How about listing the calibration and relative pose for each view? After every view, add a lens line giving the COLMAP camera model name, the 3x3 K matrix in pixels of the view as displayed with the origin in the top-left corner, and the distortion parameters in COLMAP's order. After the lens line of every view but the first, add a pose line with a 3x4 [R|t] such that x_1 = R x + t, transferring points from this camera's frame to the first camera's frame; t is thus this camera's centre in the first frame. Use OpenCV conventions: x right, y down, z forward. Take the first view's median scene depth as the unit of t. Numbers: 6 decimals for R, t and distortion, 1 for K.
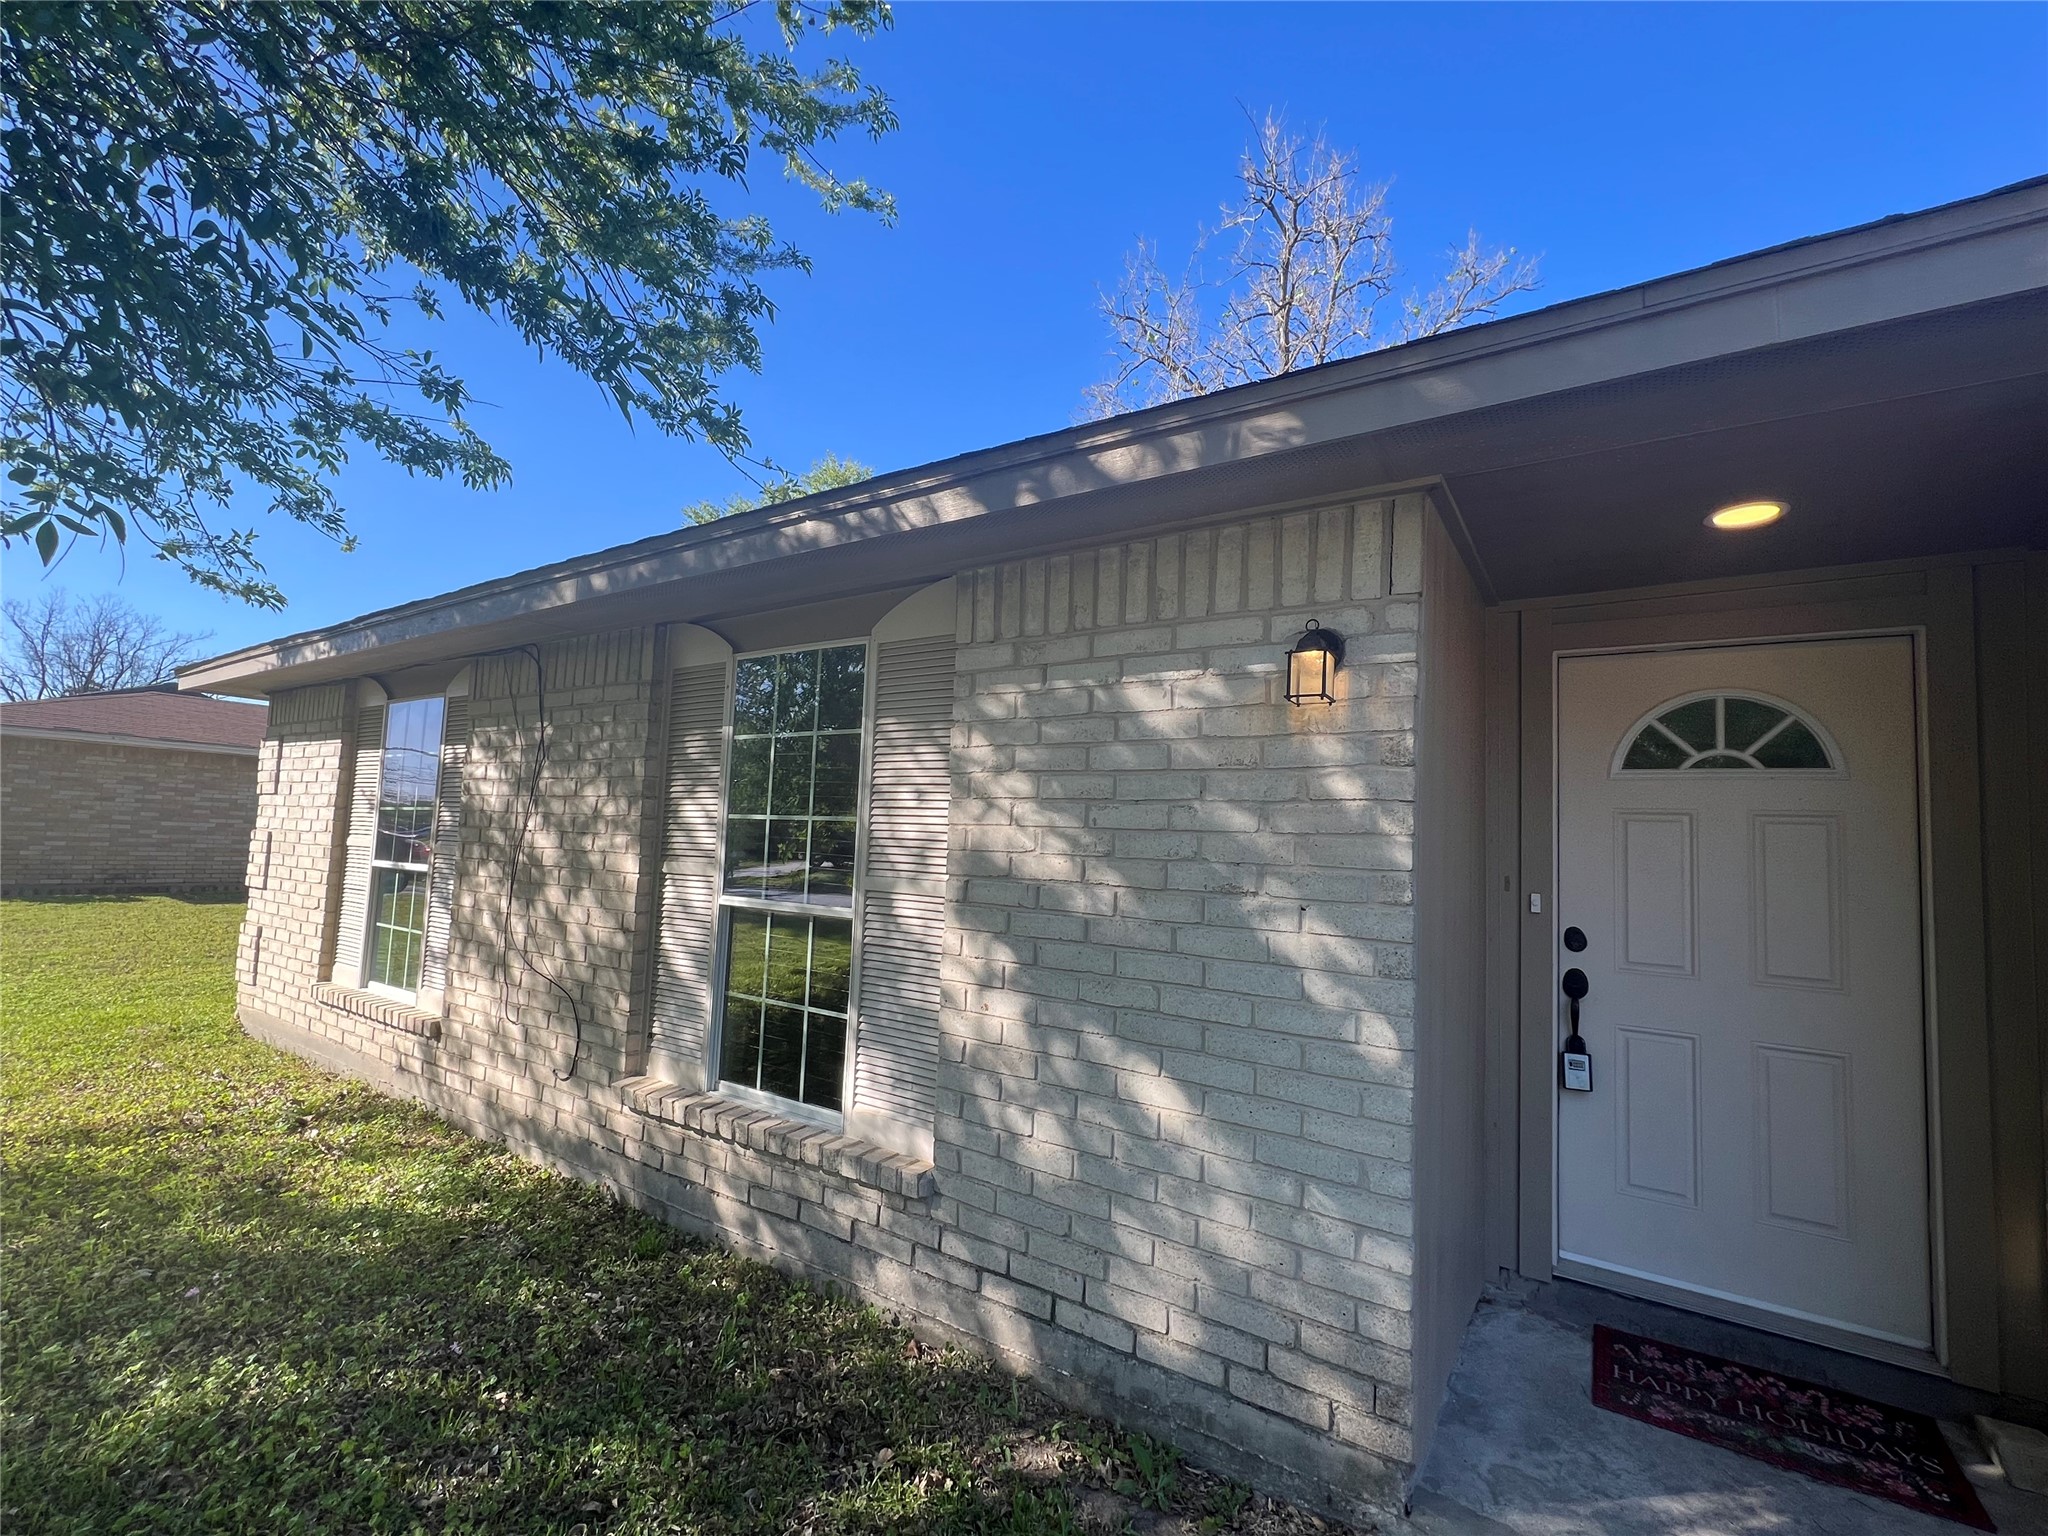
lens RADIAL K [[882.3, 0, 1021.2], [0, 882.3, 771.0], [0, 0, 1]] dist [-0.002149, 0.000377]
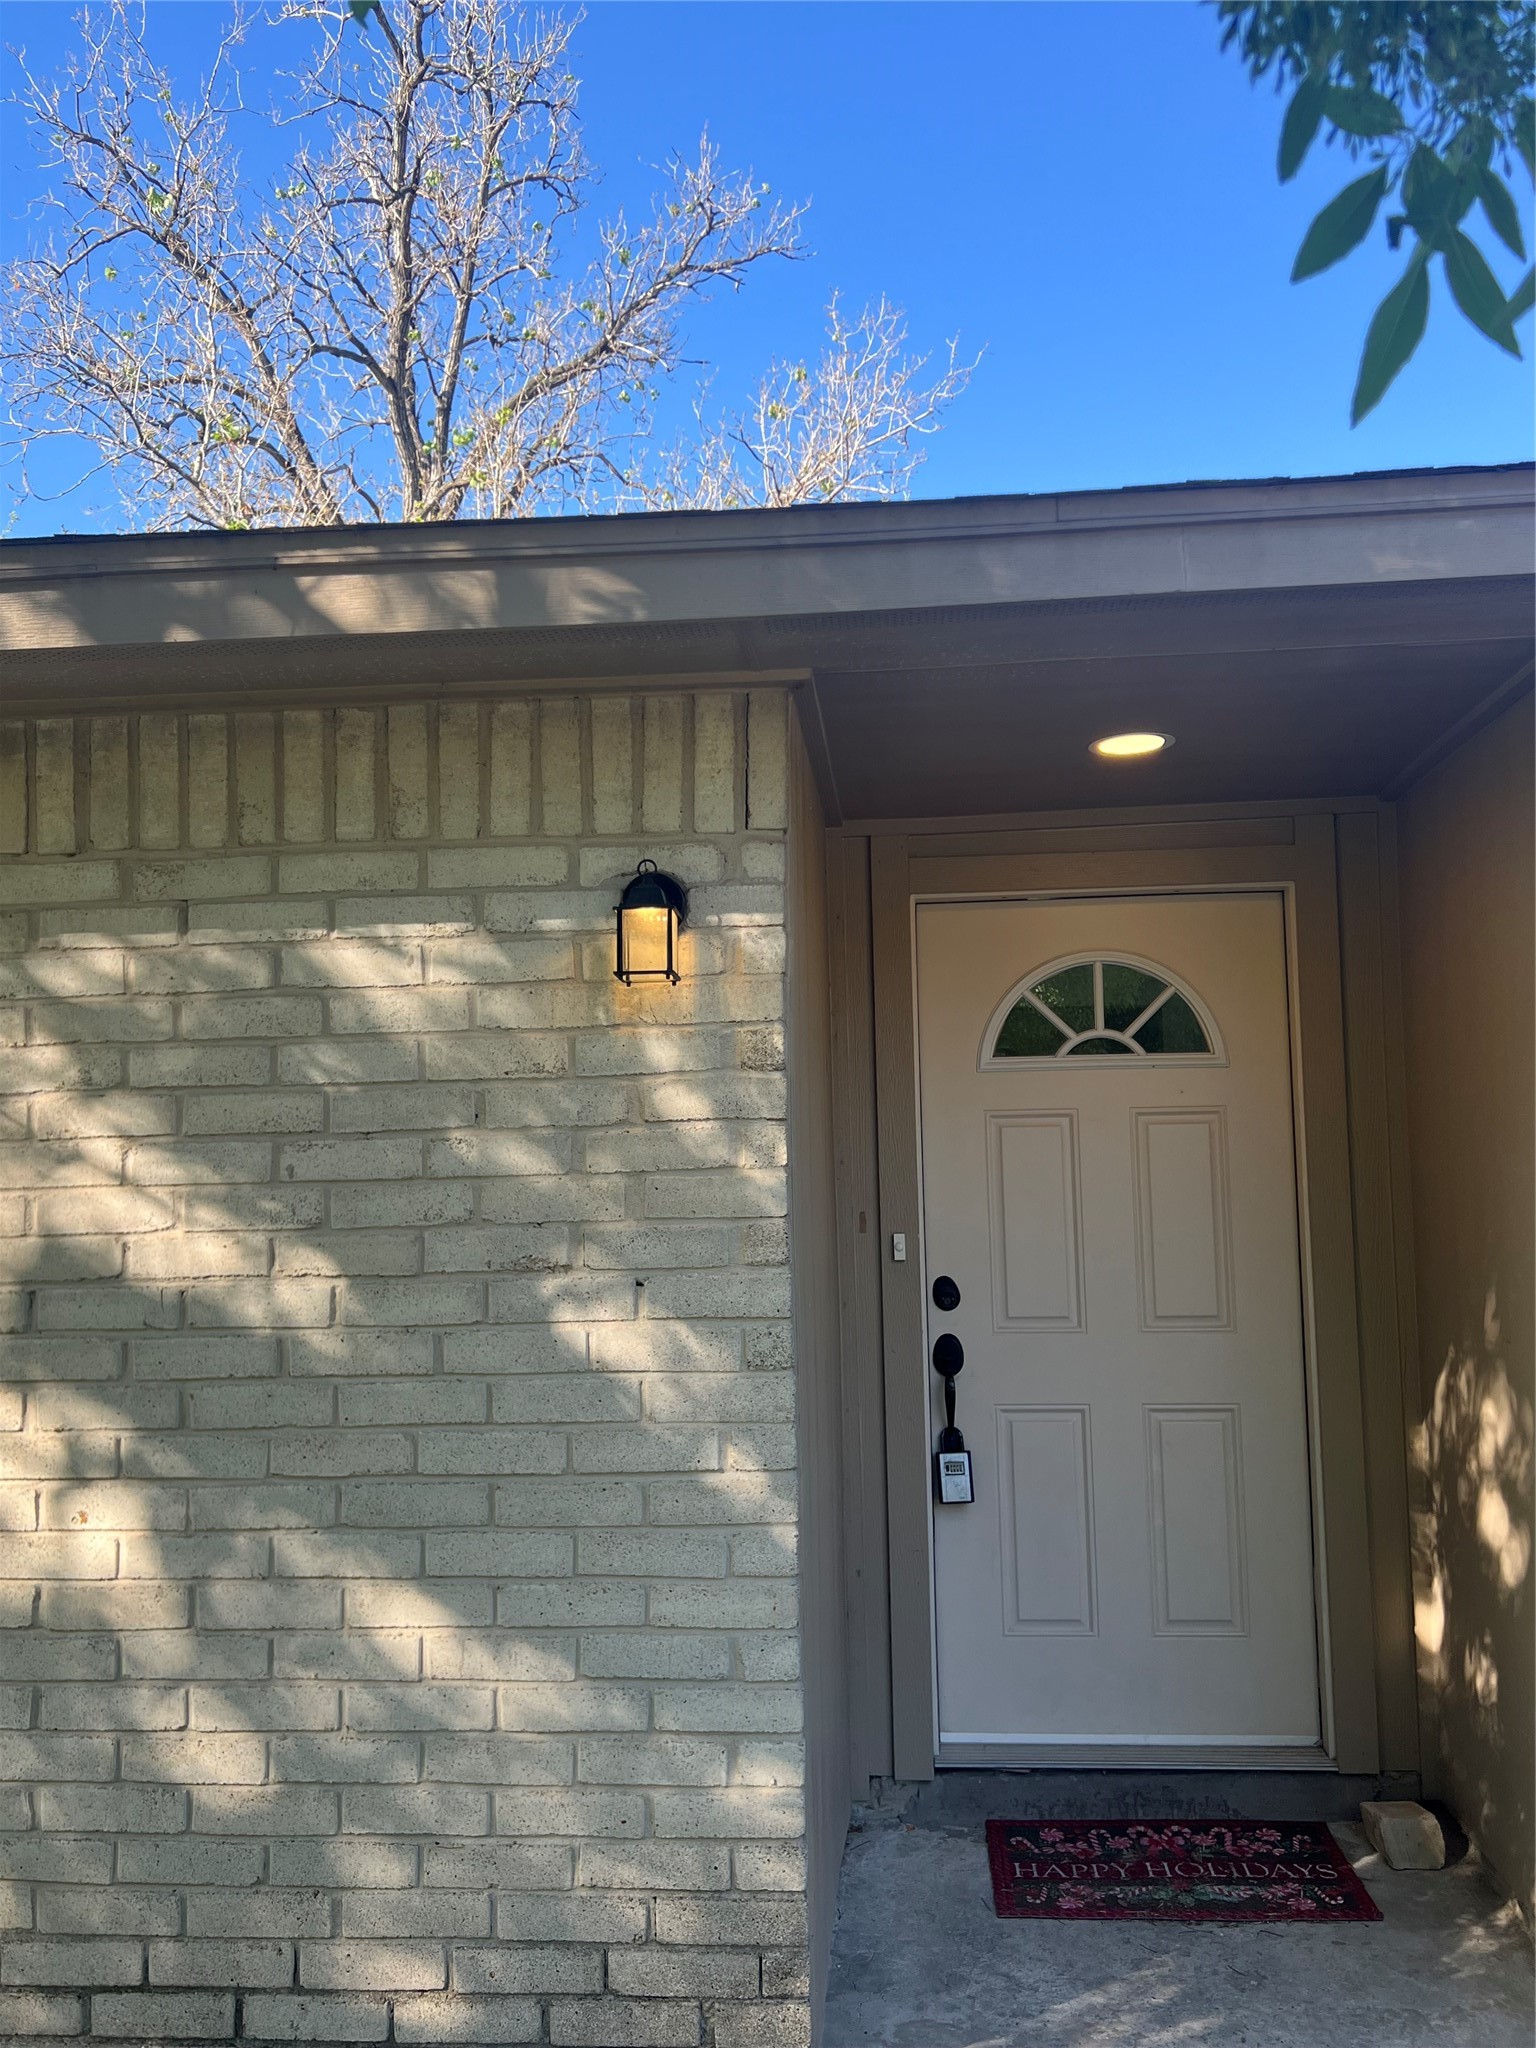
lens RADIAL K [[1681.6, 0, 761.7], [0, 1681.6, 1016.6], [0, 0, 1]] dist [0.048240, -0.063116]
pose [[0.873310, -0.013069, 0.486990, -0.203860], [0.018946, 0.999795, -0.007145, -0.034647], [-0.486797, 0.015466, 0.873378, -0.160006]]
